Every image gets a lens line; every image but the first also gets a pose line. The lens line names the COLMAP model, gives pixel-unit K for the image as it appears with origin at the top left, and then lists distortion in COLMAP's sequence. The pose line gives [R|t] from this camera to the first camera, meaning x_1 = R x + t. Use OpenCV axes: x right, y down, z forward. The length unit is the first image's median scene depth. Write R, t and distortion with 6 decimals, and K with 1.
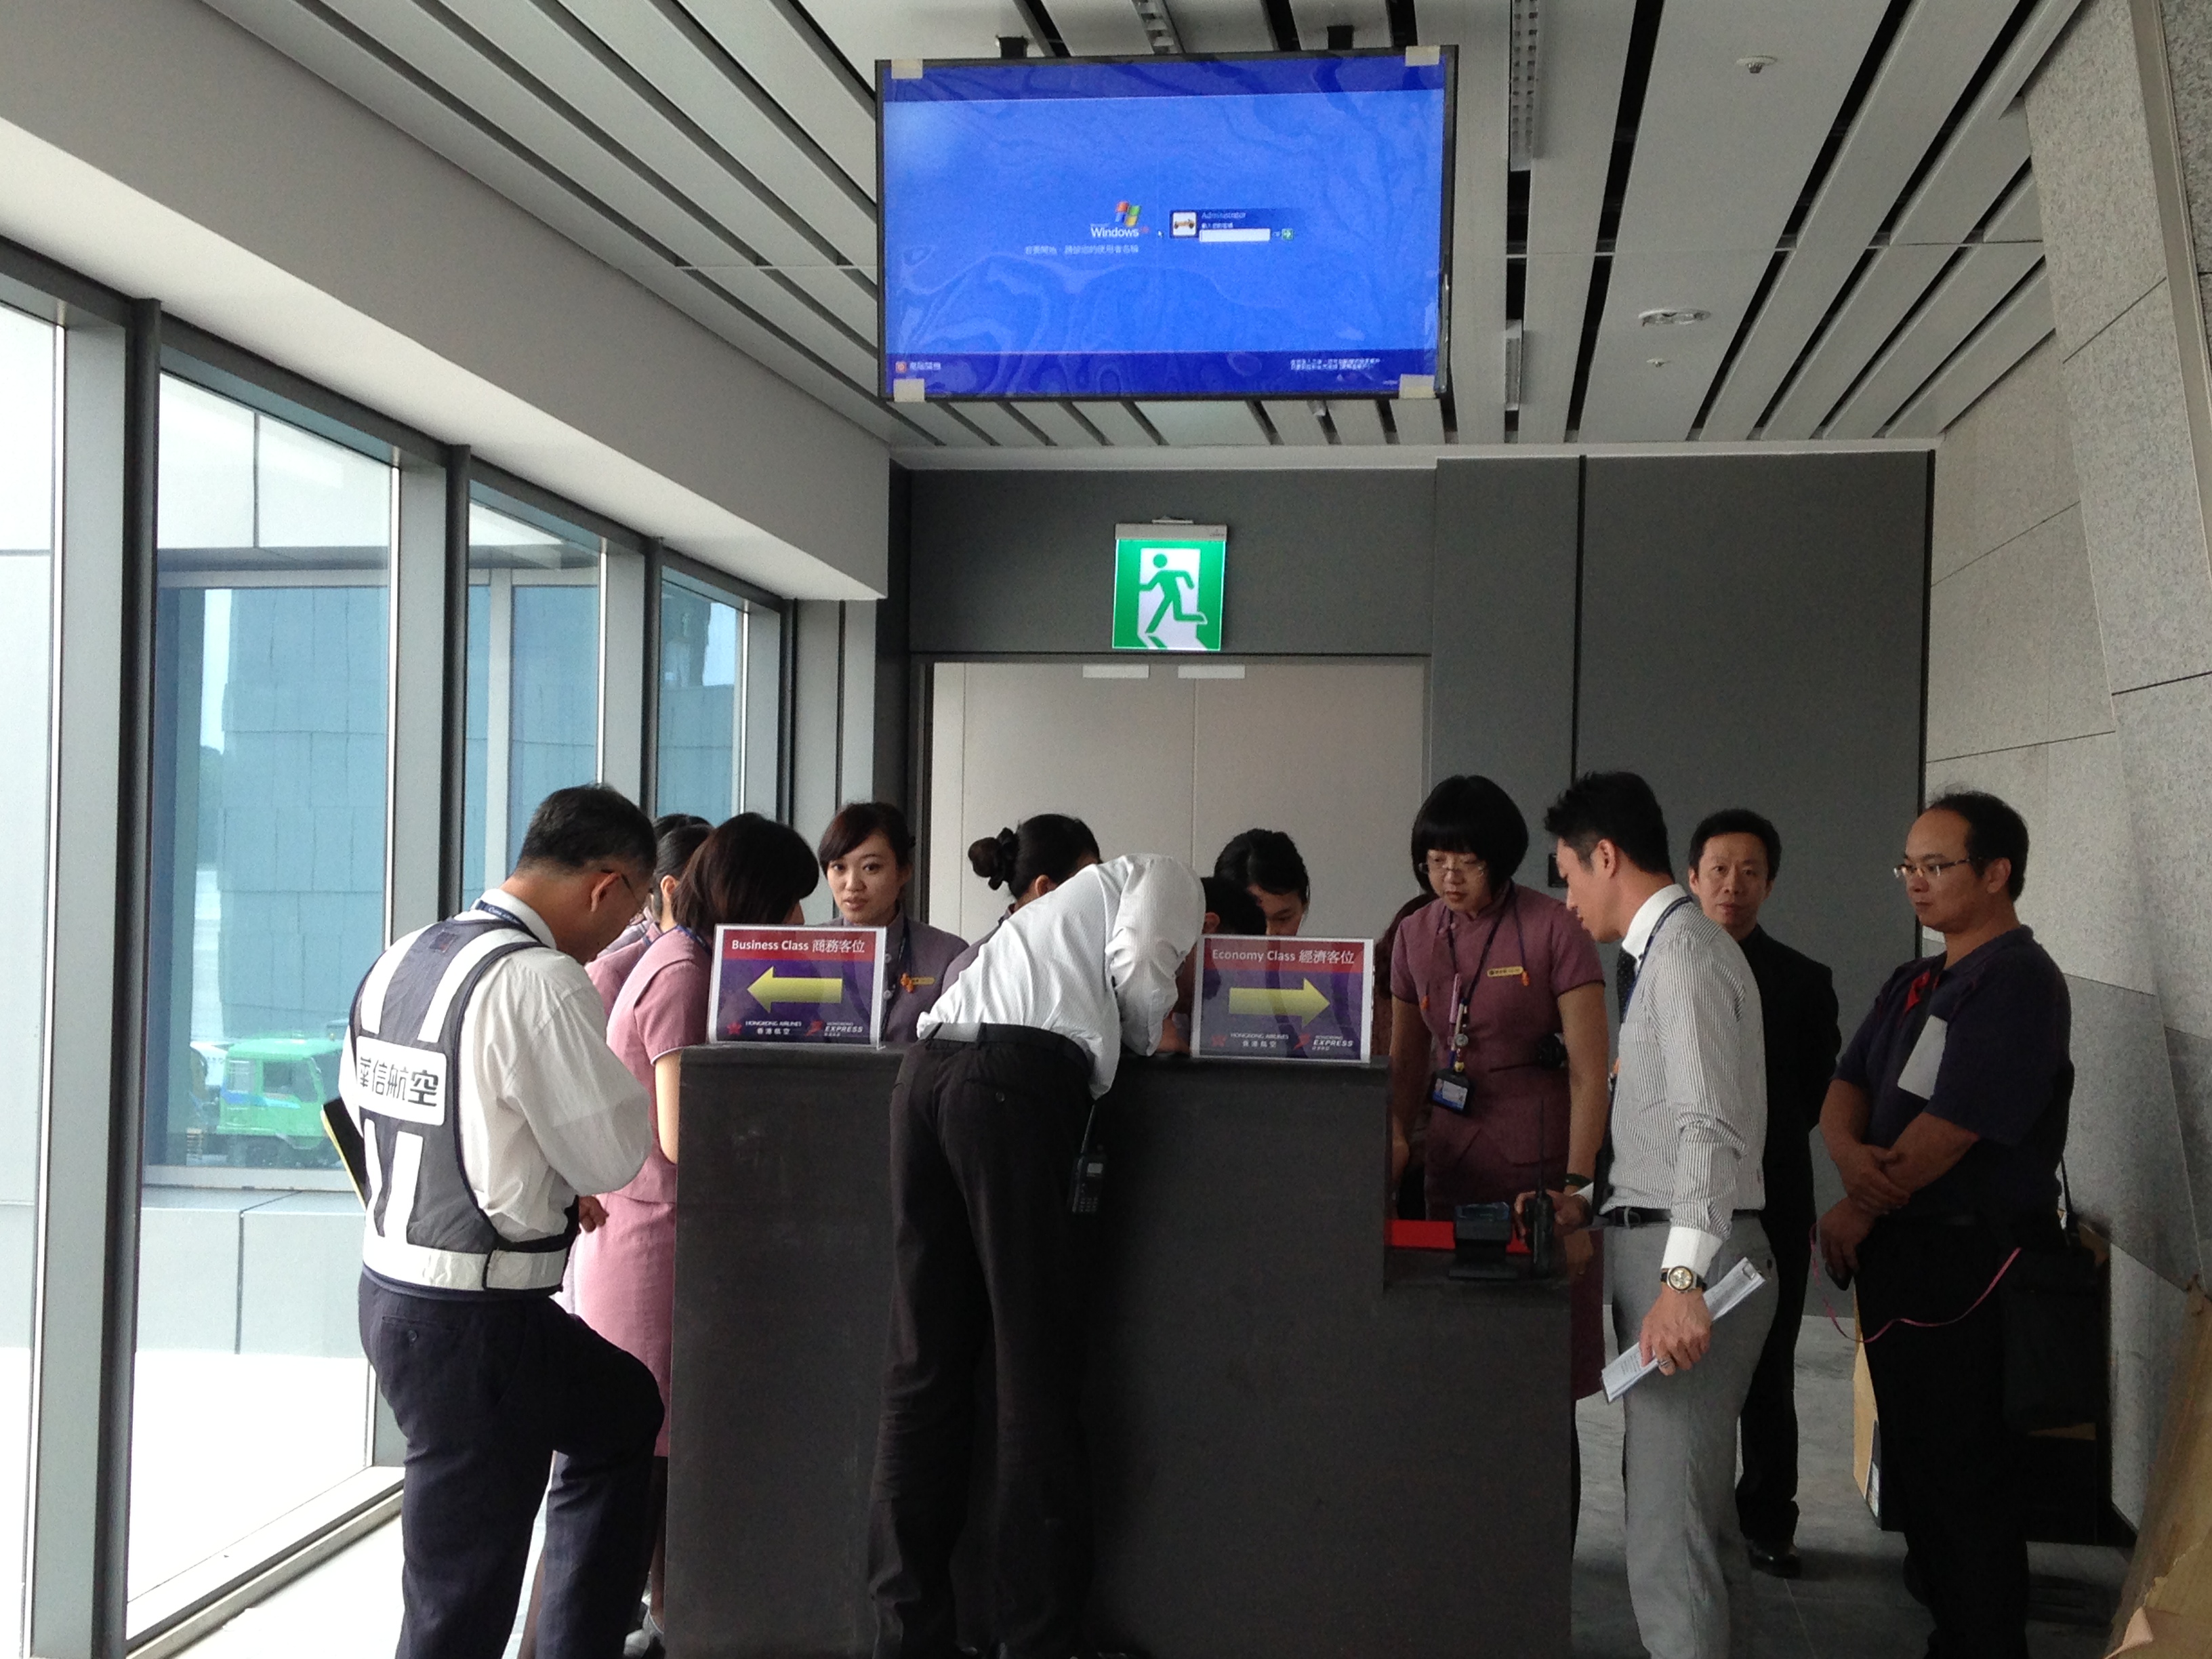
lens RADIAL K [[2768.2, 0, 1105.2], [0, 2768.2, 801.8], [0, 0, 1]] dist [0.272331, -0.540507]
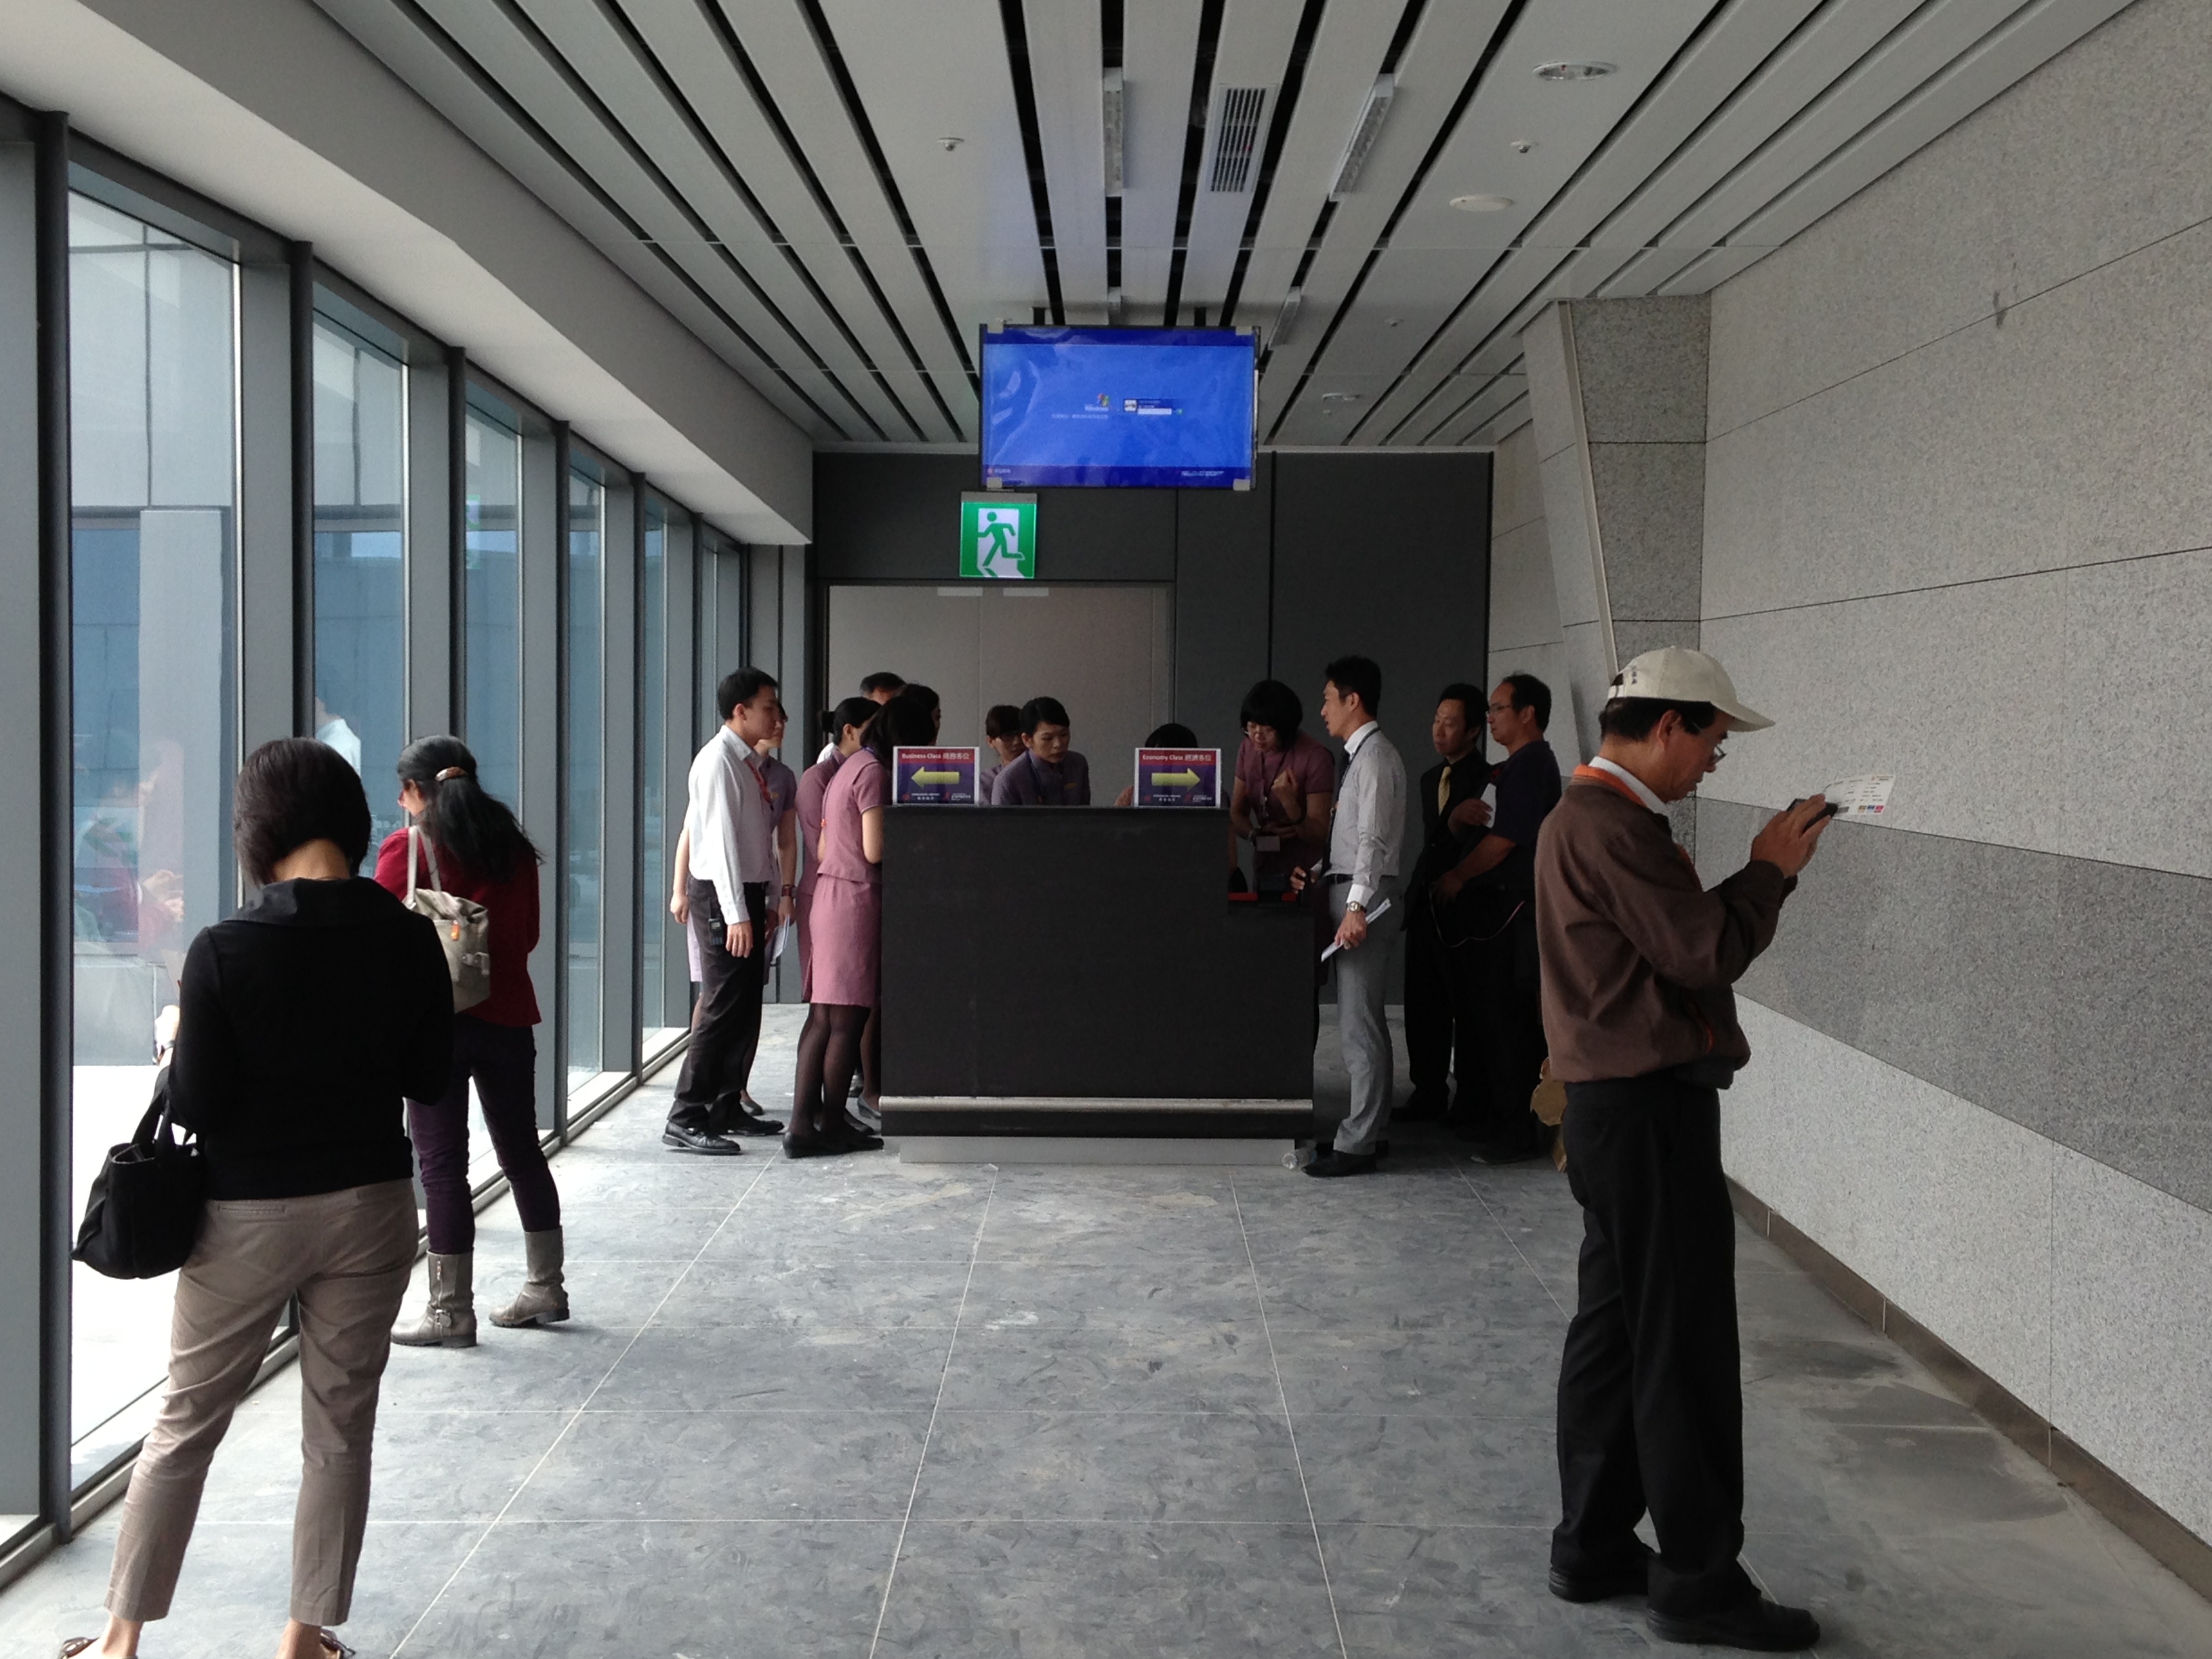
lens RADIAL K [[2768.2, 0, 1105.2], [0, 2768.2, 801.8], [0, 0, 1]] dist [0.272331, -0.540507]
pose [[0.990641, -0.013033, 0.135868, -0.134721], [0.006831, 0.998917, 0.046018, -0.003532], [-0.136320, -0.044660, 0.989658, -0.518490]]
